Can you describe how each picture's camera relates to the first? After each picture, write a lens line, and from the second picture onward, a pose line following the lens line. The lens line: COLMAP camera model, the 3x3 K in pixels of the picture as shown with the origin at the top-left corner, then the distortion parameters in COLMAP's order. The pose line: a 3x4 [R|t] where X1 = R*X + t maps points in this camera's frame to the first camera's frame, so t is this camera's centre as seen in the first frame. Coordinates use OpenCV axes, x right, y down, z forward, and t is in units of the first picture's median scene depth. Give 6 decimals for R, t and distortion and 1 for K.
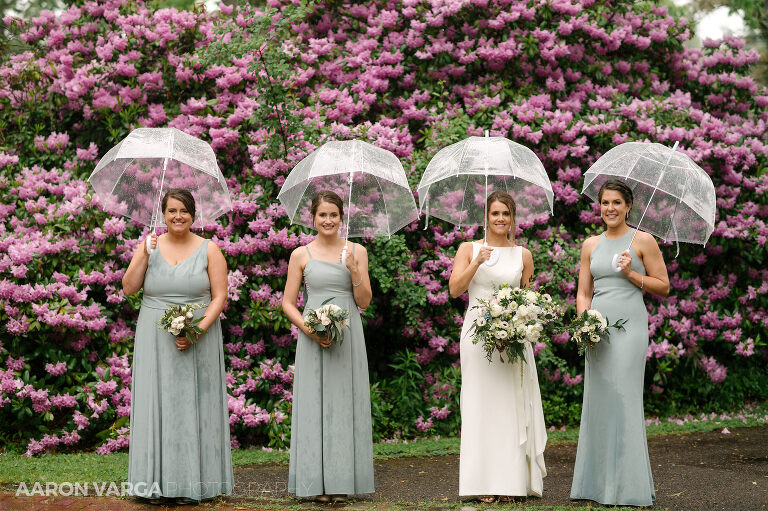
lens RADIAL K [[1684.4, 0, 417.3], [0, 1684.4, 255.9], [0, 0, 1]] dist [0.010749, 0.000000]
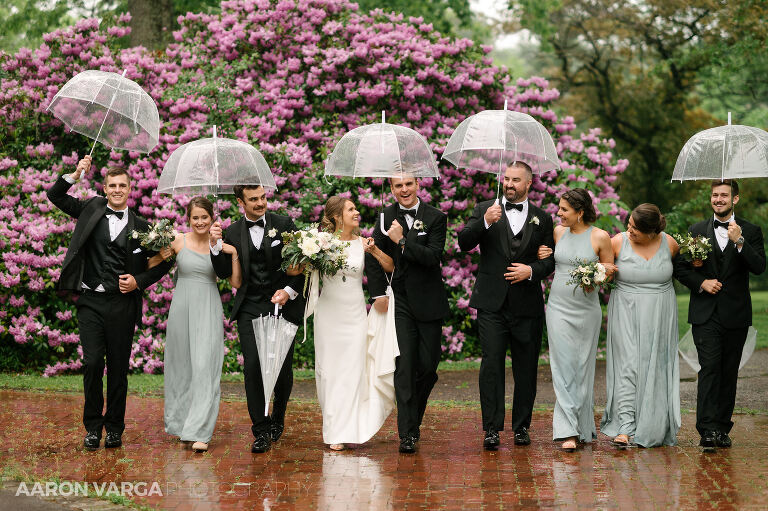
lens RADIAL K [[1684.4, 0, 363.2], [0, 1684.4, 283.6], [0, 0, 1]] dist [0.010749, 0.000000]
pose [[0.995160, 0.012187, 0.097507, -0.092562], [-0.014472, 0.999636, 0.022764, 0.004522], [-0.097194, -0.024065, 0.994974, -0.369997]]
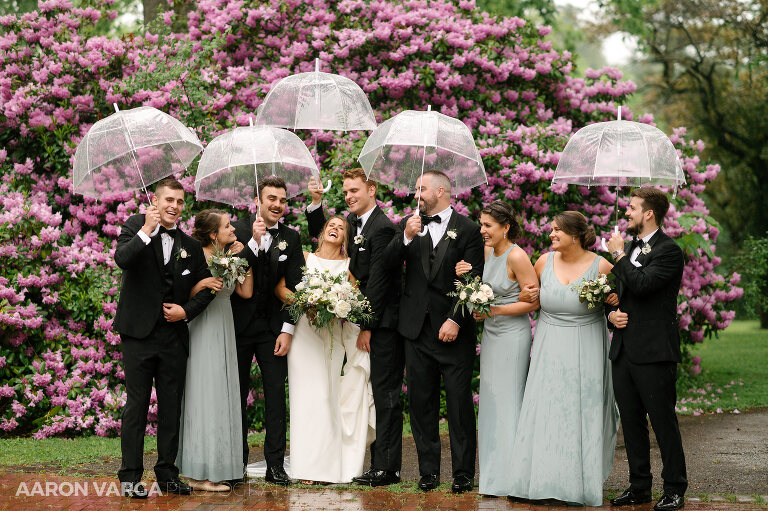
lens RADIAL K [[1684.4, 0, 399.3], [0, 1684.4, 260.7], [0, 0, 1]] dist [0.010749, 0.000000]
pose [[0.999015, 0.011411, 0.042887, 0.002497], [-0.011352, 0.999934, -0.001623, -0.001133], [-0.042903, 0.001135, 0.999079, -0.109339]]
